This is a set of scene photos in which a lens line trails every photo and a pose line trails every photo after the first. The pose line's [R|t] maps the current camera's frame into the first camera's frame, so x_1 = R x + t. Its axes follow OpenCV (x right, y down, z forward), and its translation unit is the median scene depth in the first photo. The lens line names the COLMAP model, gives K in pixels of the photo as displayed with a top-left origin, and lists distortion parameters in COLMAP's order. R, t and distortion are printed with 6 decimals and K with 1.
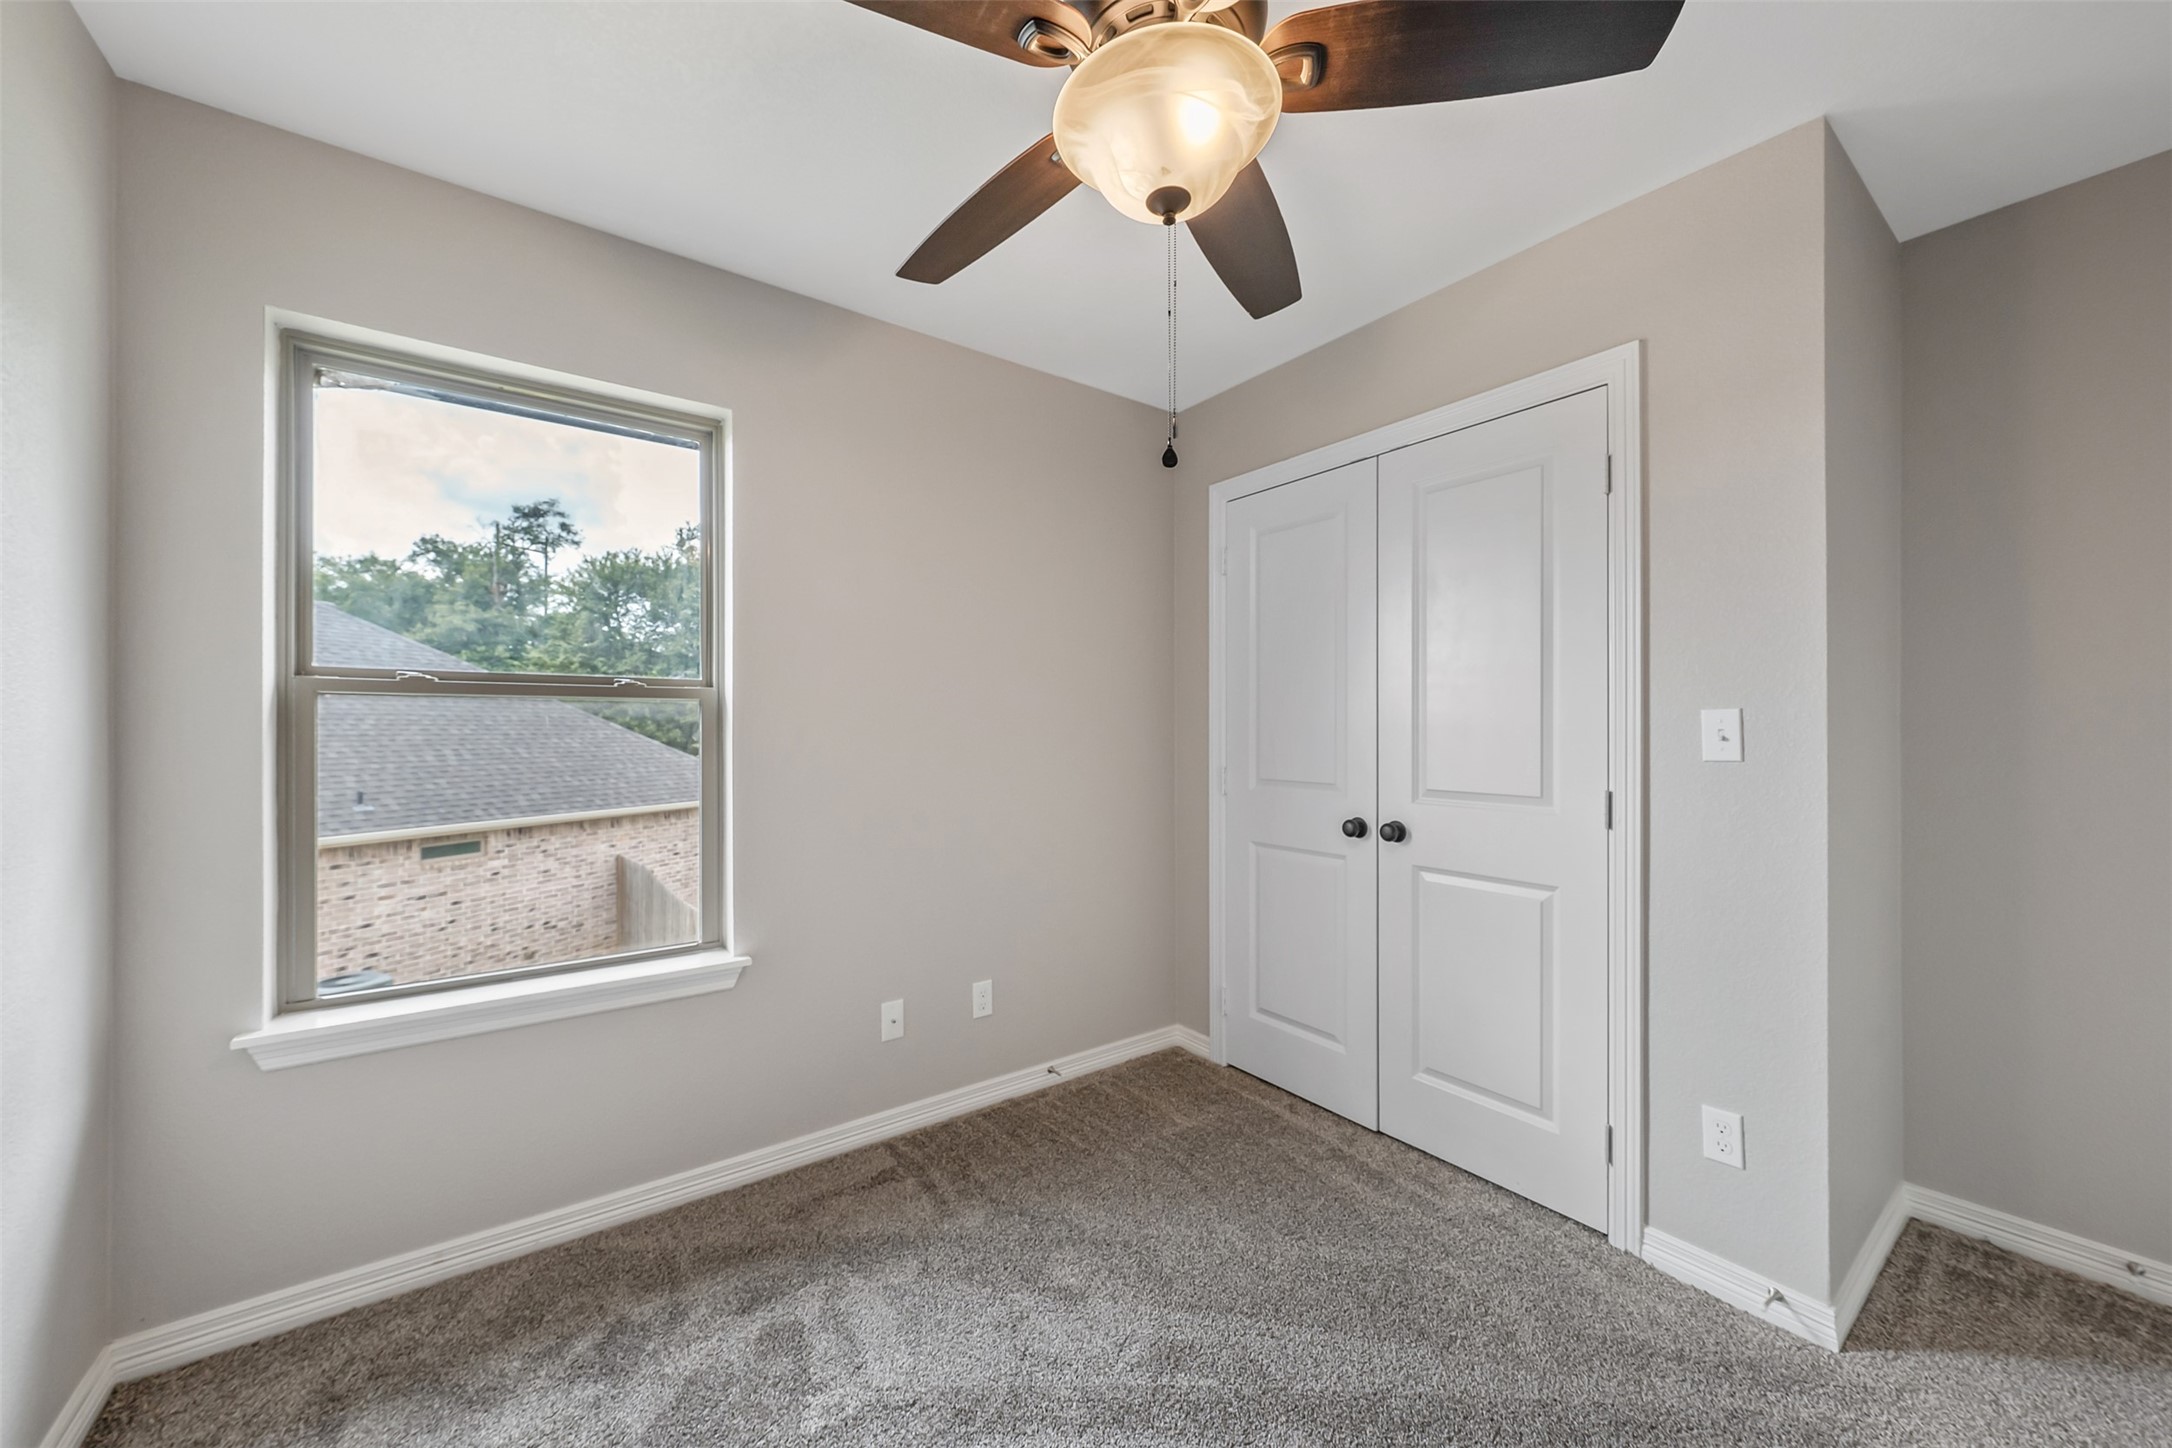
lens RADIAL K [[831.3, 0, 1075.0], [0, 831.3, 728.8], [0, 0, 1]] dist [0.001297, 0.000246]
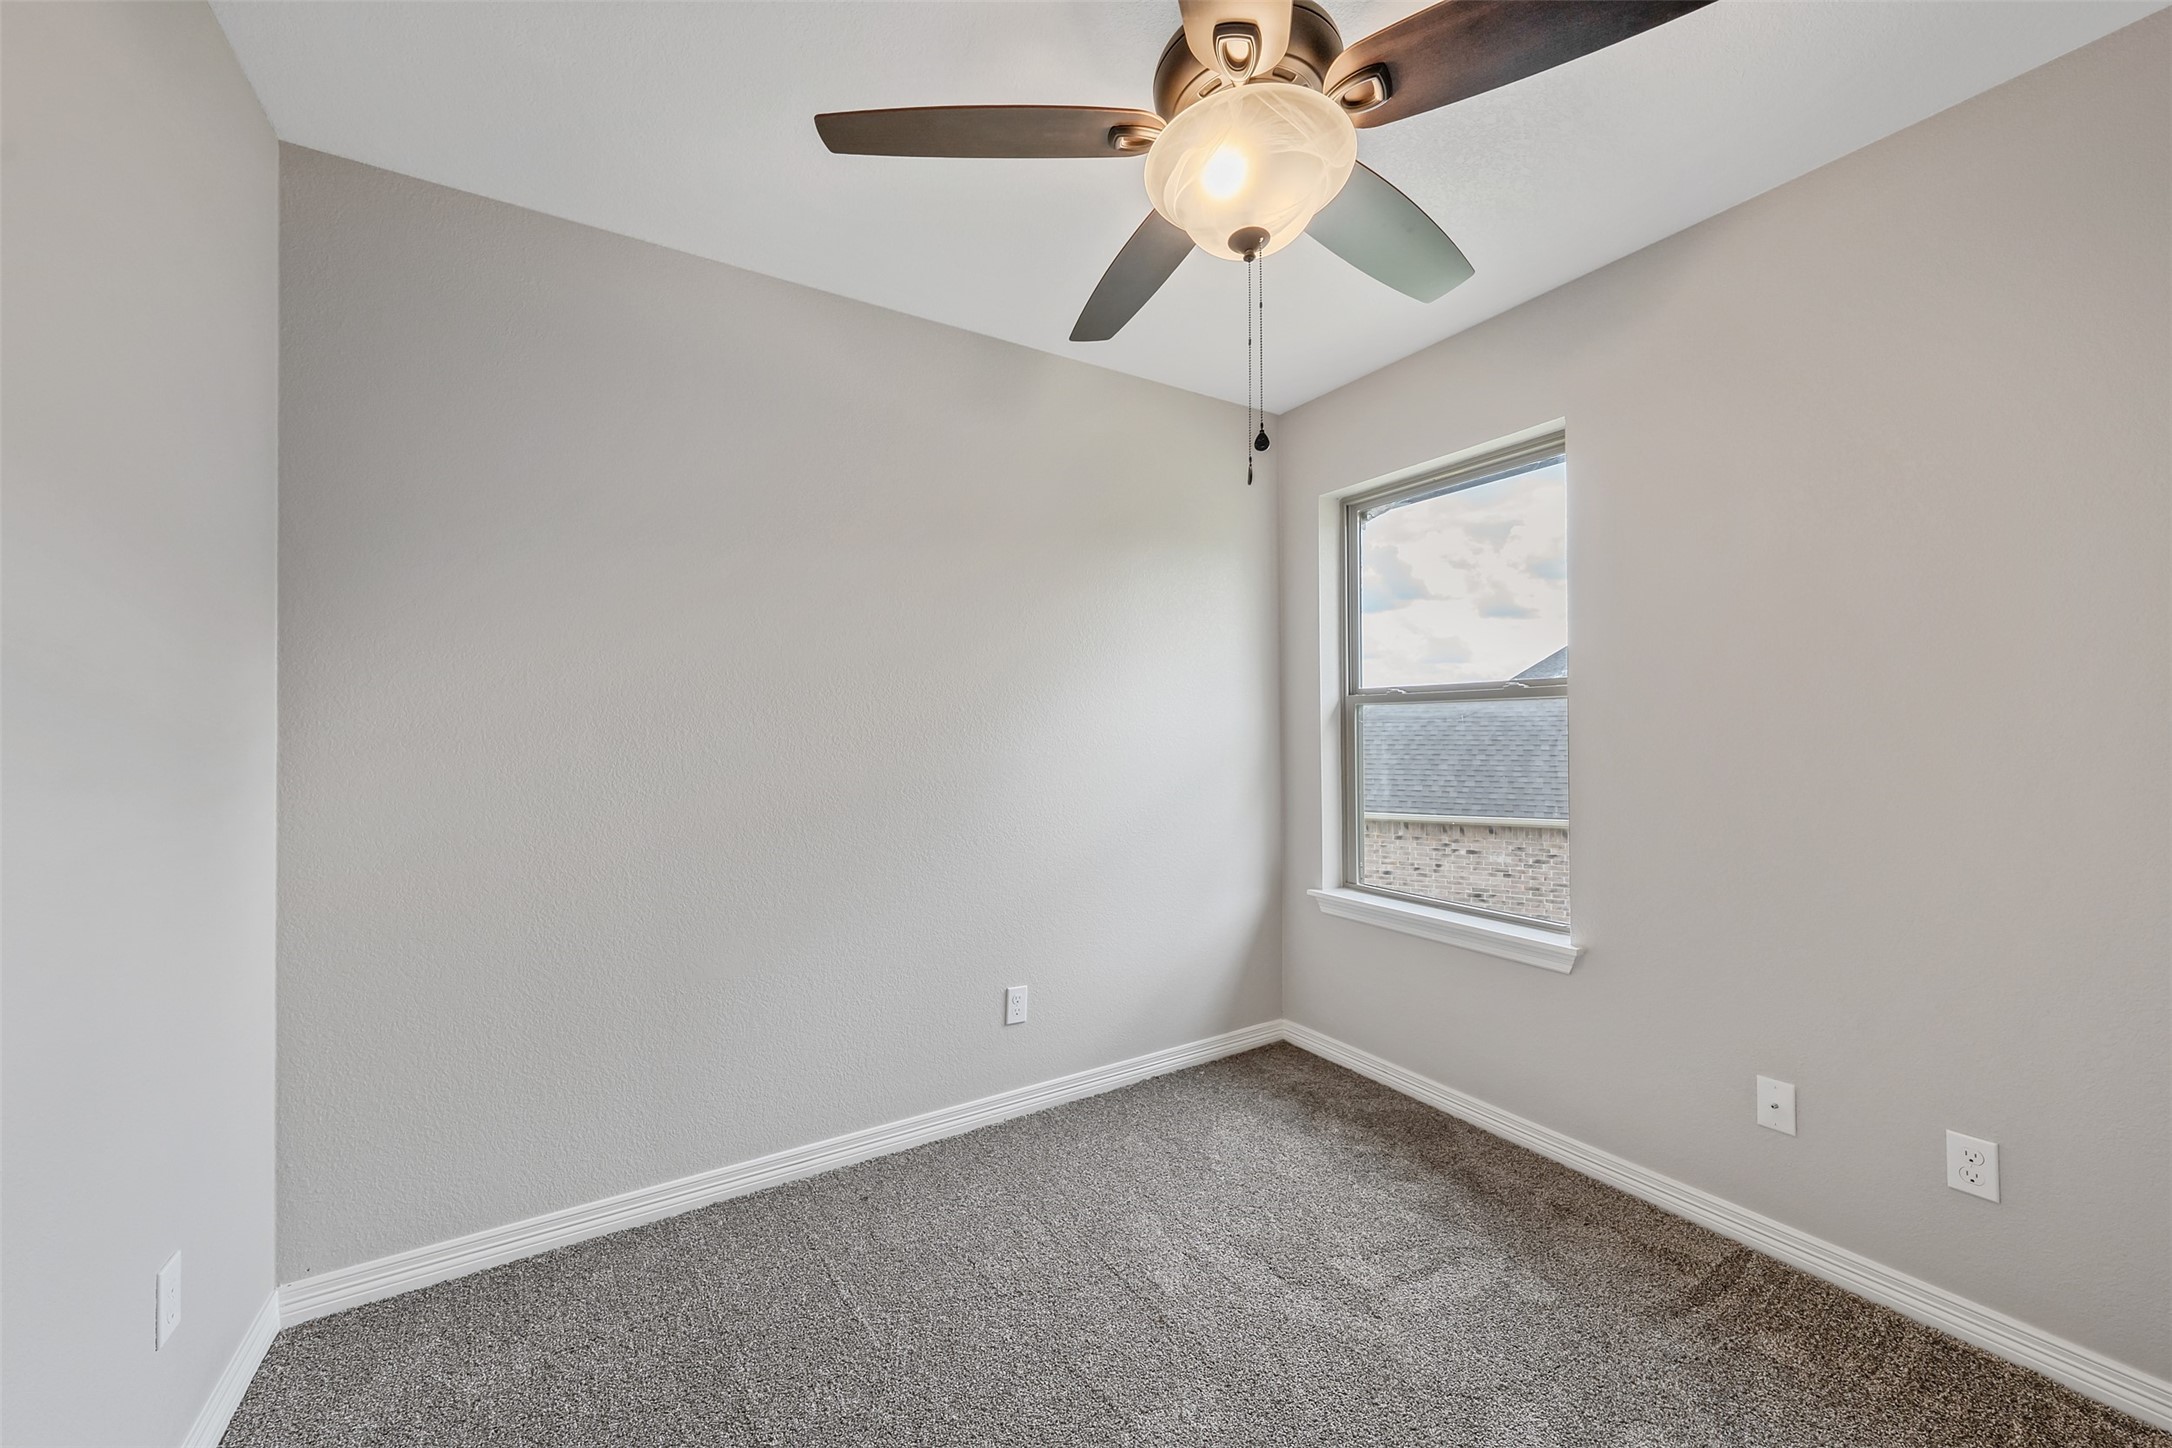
lens RADIAL K [[831.3, 0, 1075.0], [0, 831.3, 728.8], [0, 0, 1]] dist [0.001297, 0.000246]
pose [[-0.114197, 0.000061, -0.993458, 0.808829], [0.004872, 0.999988, -0.000498, 0.004229], [0.993446, -0.004897, -0.114196, 0.596667]]
